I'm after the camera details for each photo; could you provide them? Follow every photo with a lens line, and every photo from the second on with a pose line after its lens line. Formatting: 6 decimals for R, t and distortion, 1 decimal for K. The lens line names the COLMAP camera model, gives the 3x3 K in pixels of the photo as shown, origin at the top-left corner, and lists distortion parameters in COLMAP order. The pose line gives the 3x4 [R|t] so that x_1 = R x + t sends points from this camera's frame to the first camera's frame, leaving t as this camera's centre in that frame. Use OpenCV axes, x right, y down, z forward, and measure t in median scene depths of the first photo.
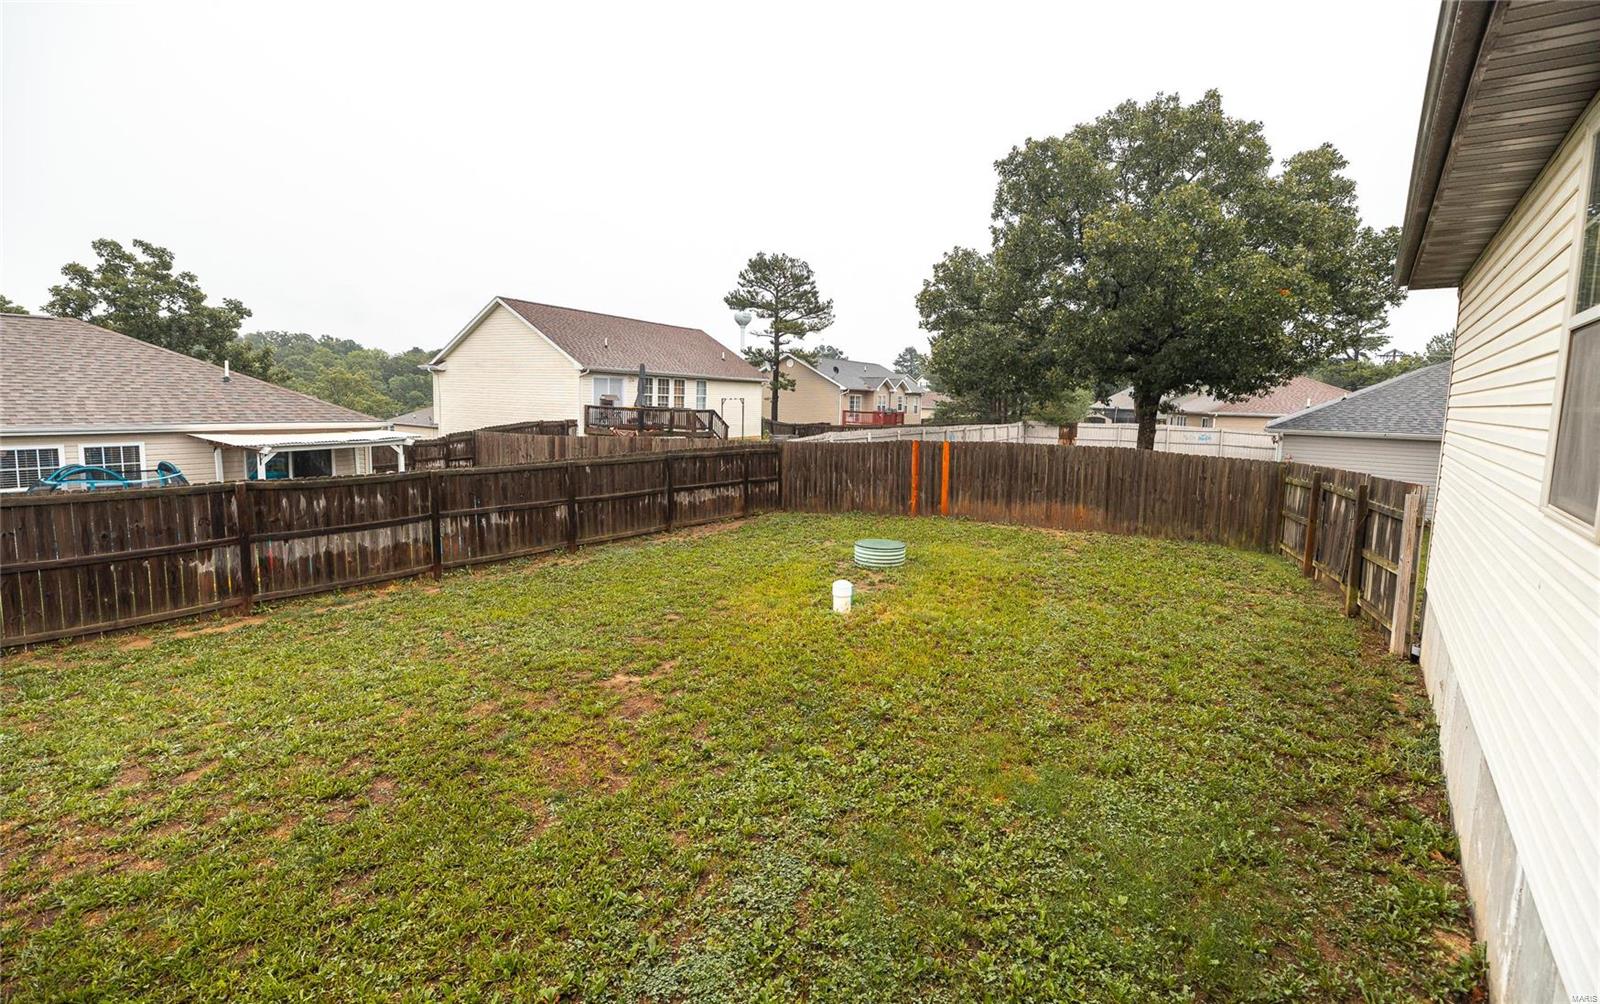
lens RADIAL K [[682.0, 0, 799.6], [0, 682.0, 480.5], [0, 0, 1]] dist [0.005770, -0.000555]
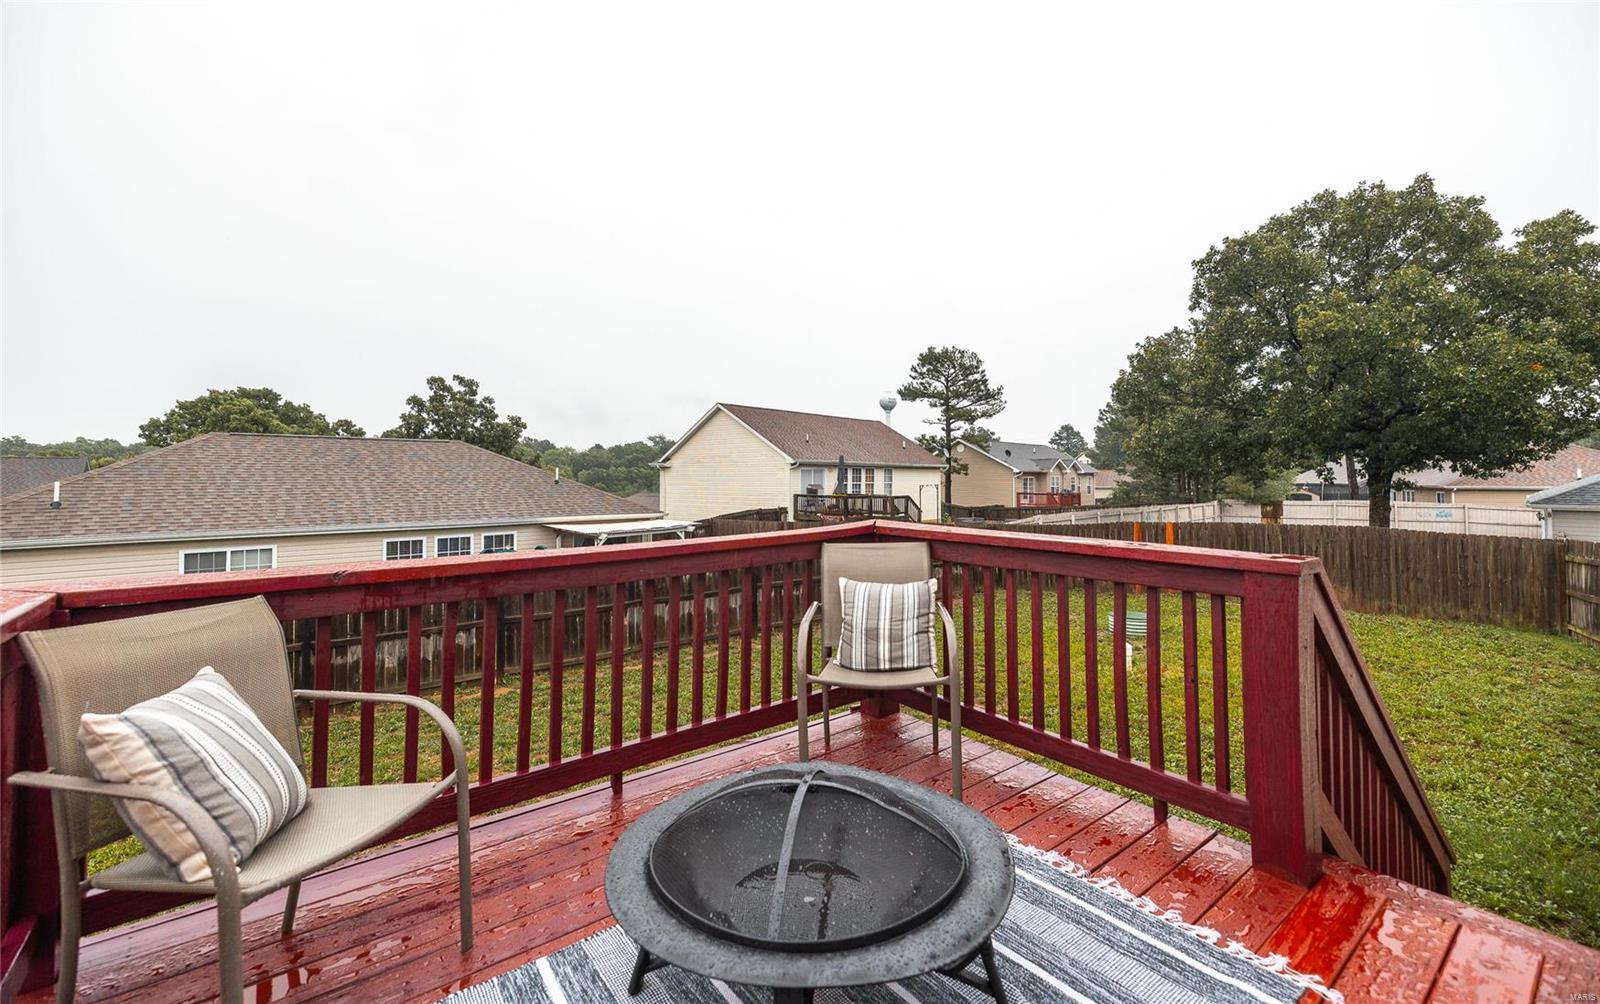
lens RADIAL K [[682.0, 0, 799.6], [0, 682.0, 480.5], [0, 0, 1]] dist [0.005770, -0.000555]
pose [[0.977571, -0.026091, -0.208984, -0.068833], [0.000552, 0.992611, -0.121342, 0.003464], [0.210606, 0.118505, 0.970362, -0.088894]]
